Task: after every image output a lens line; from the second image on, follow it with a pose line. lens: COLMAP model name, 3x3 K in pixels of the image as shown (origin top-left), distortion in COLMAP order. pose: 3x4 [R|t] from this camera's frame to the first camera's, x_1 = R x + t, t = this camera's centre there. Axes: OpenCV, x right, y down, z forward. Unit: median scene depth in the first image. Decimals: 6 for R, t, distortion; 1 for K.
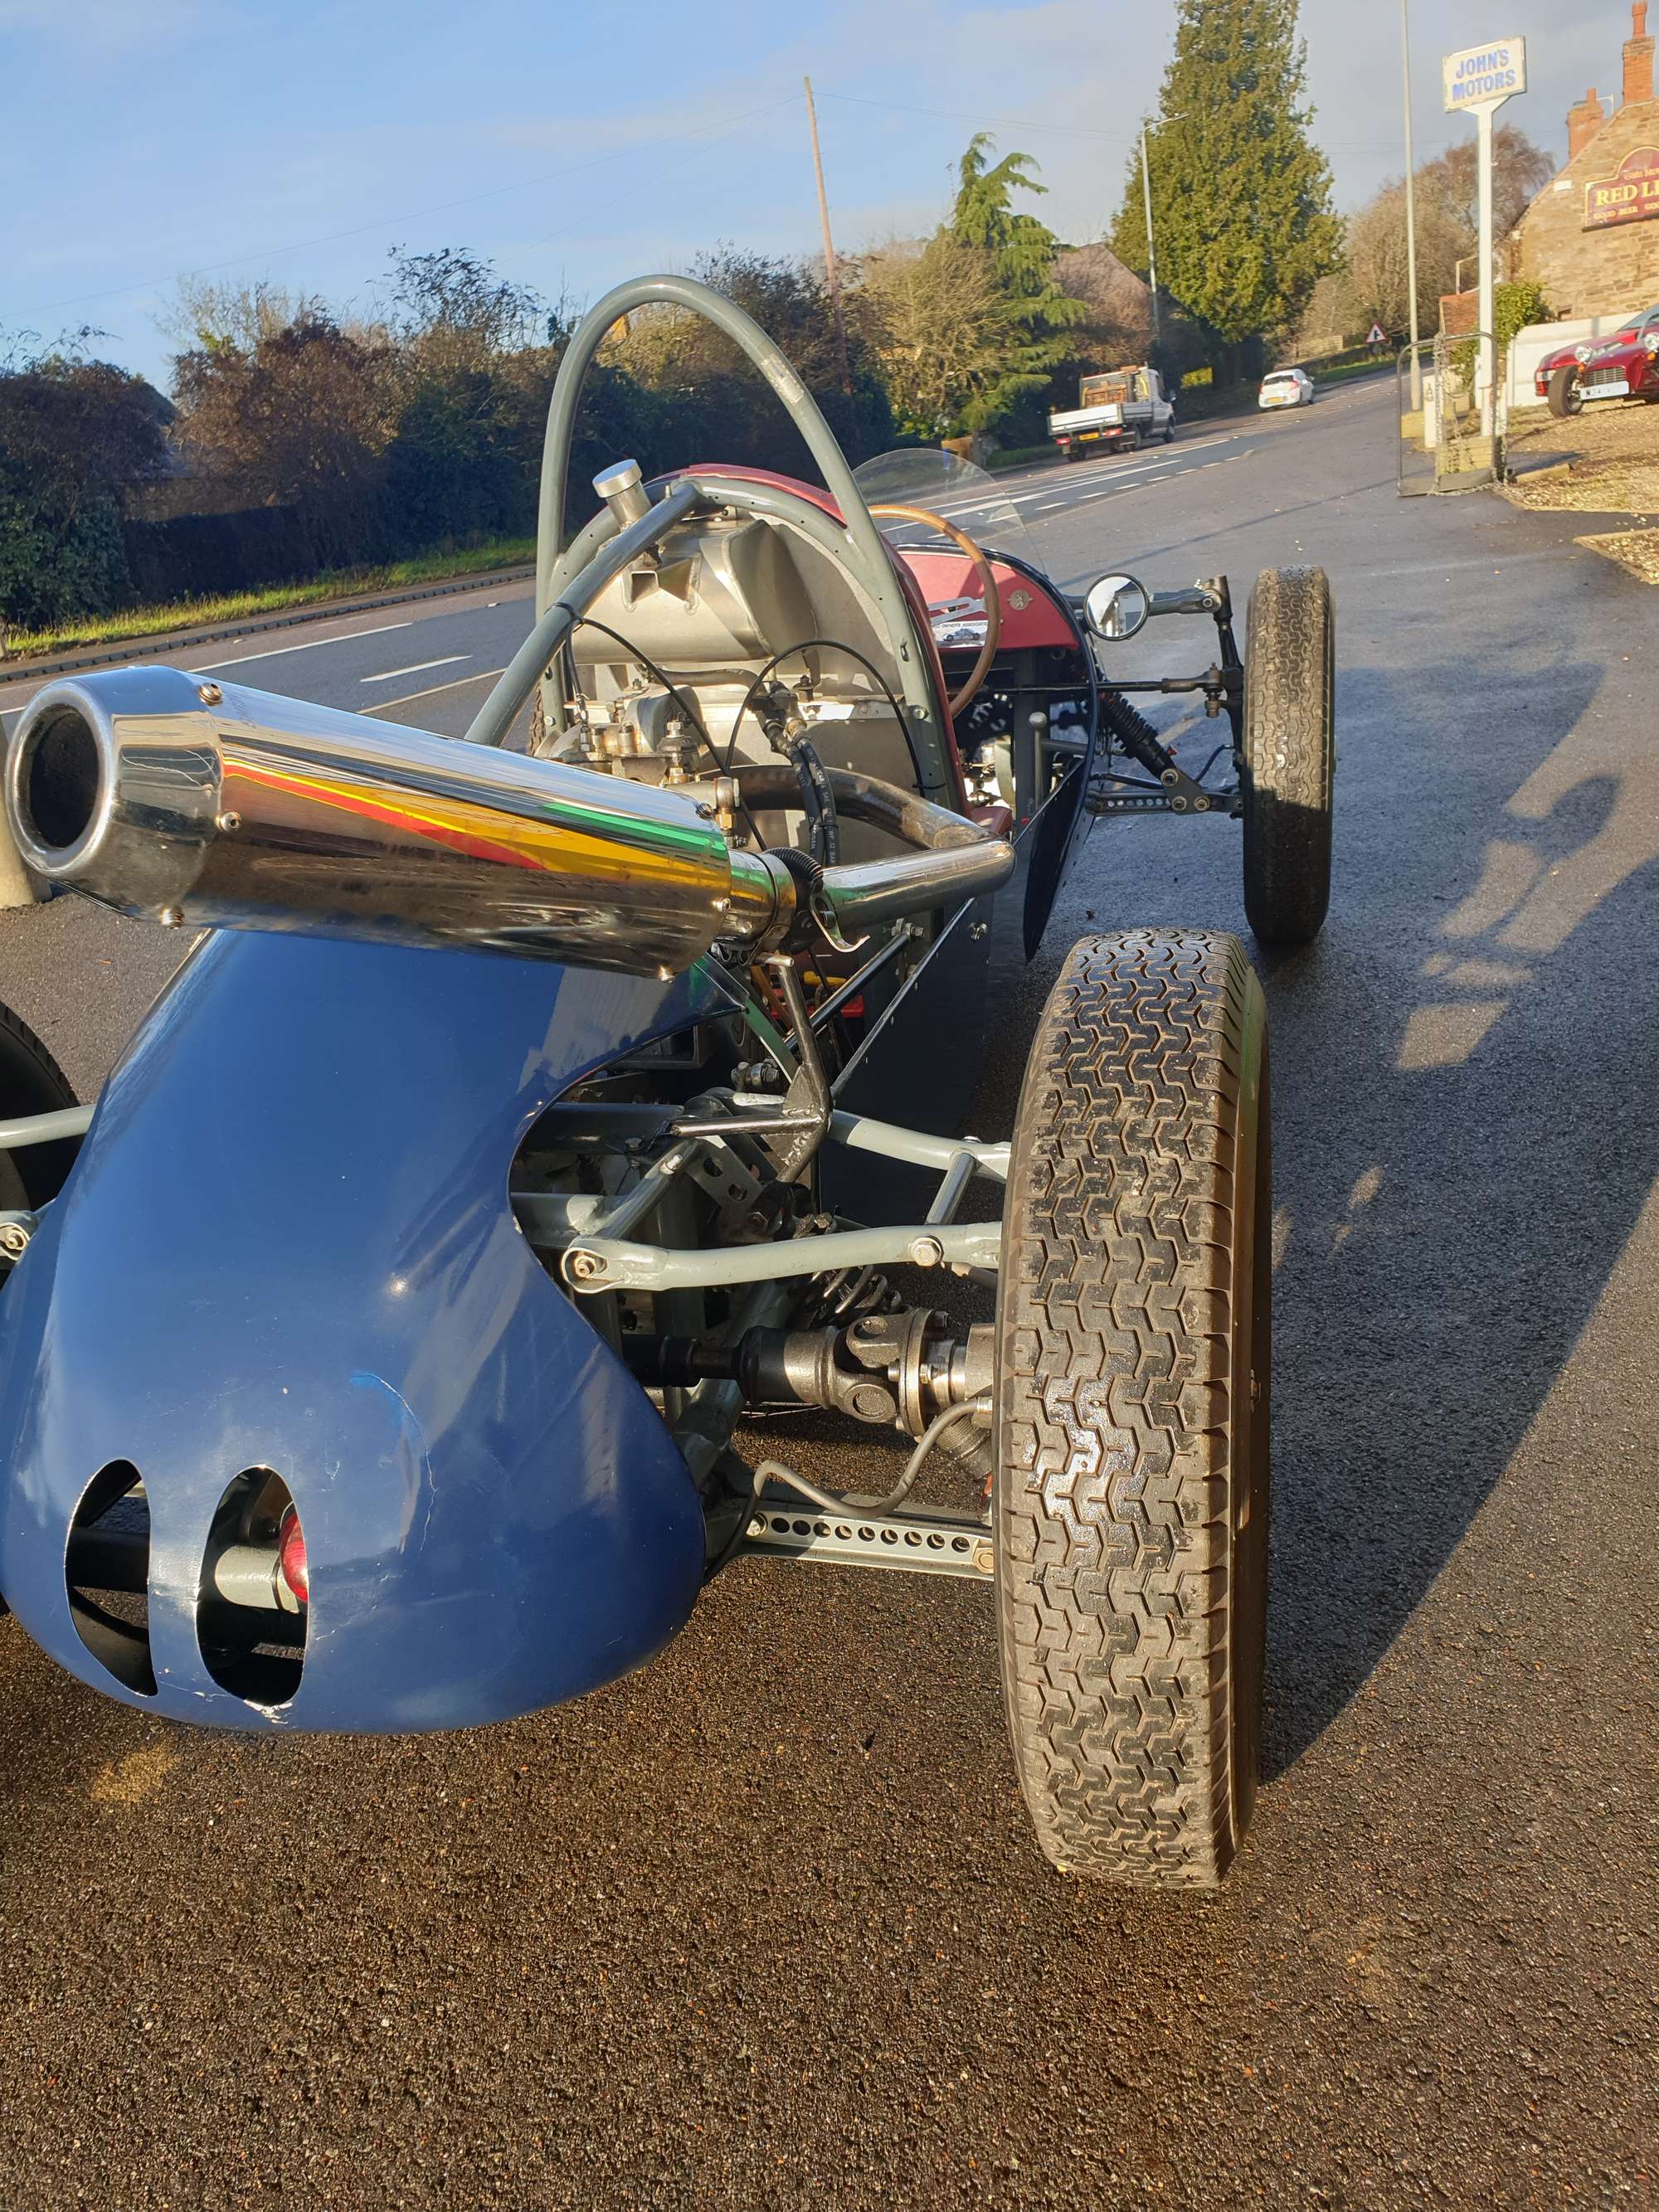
lens RADIAL K [[1738.0, 0, 827.3], [0, 1738.0, 1118.2], [0, 0, 1]] dist [0.014403, 0.001078]
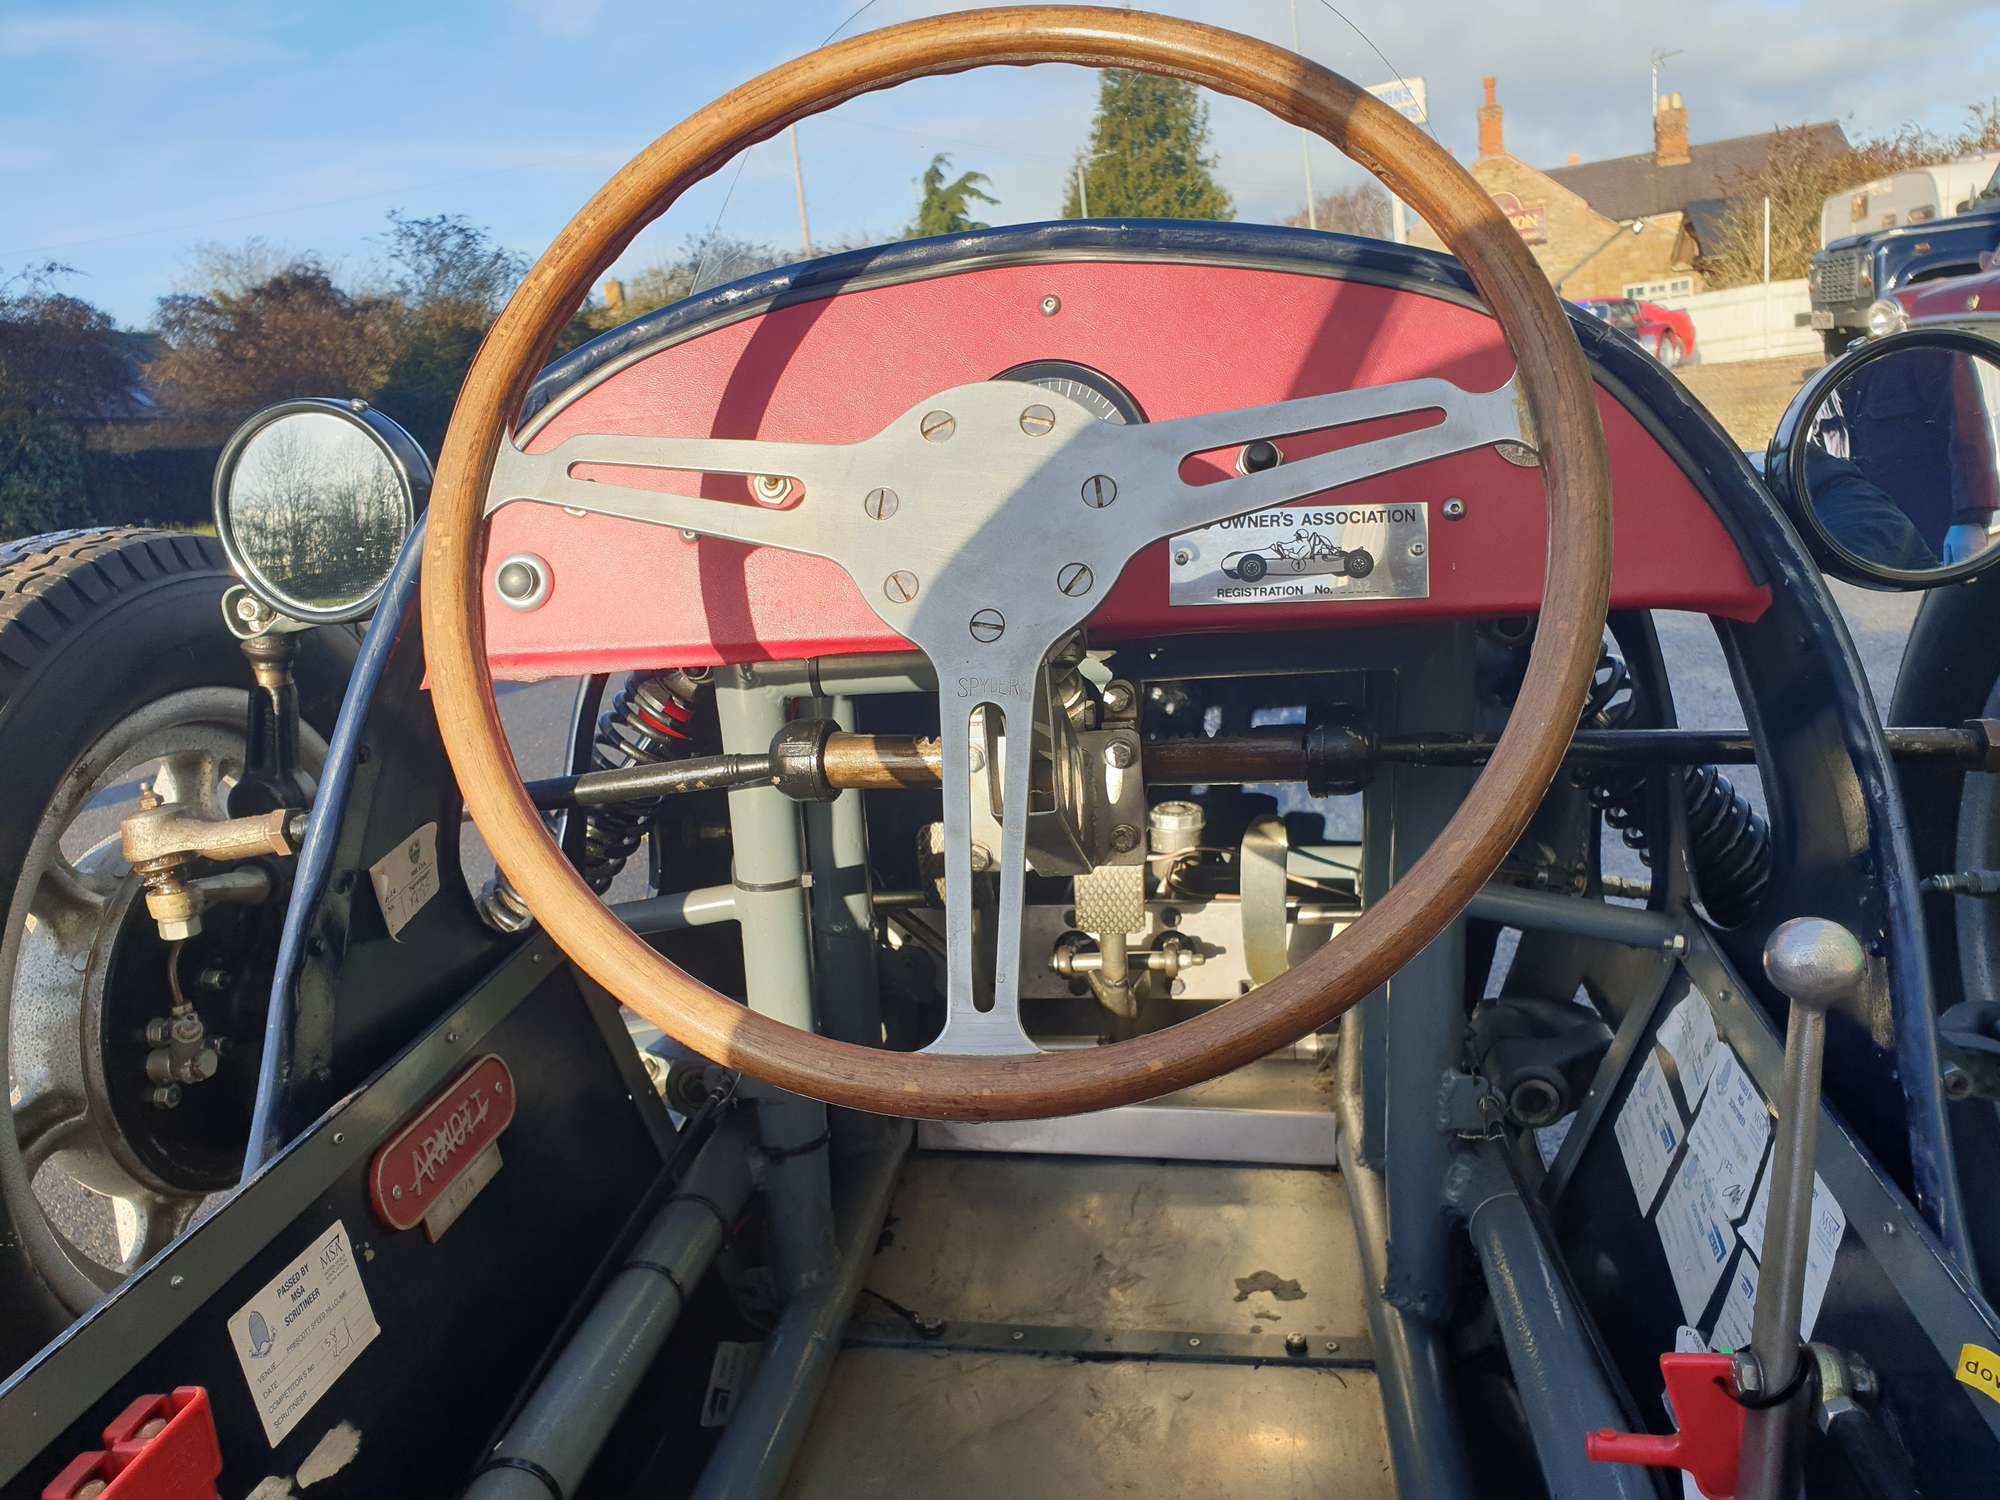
lens RADIAL K [[1571.3, 0, 1010.8], [0, 1571.3, 741.6], [0, 0, 1]] dist [0.014403, 0.001078]
pose [[0.991600, 0.002873, 0.129311, 0.009686], [0.018529, 0.986287, -0.163994, -0.248446], [-0.128009, 0.165013, 0.977949, 0.907135]]
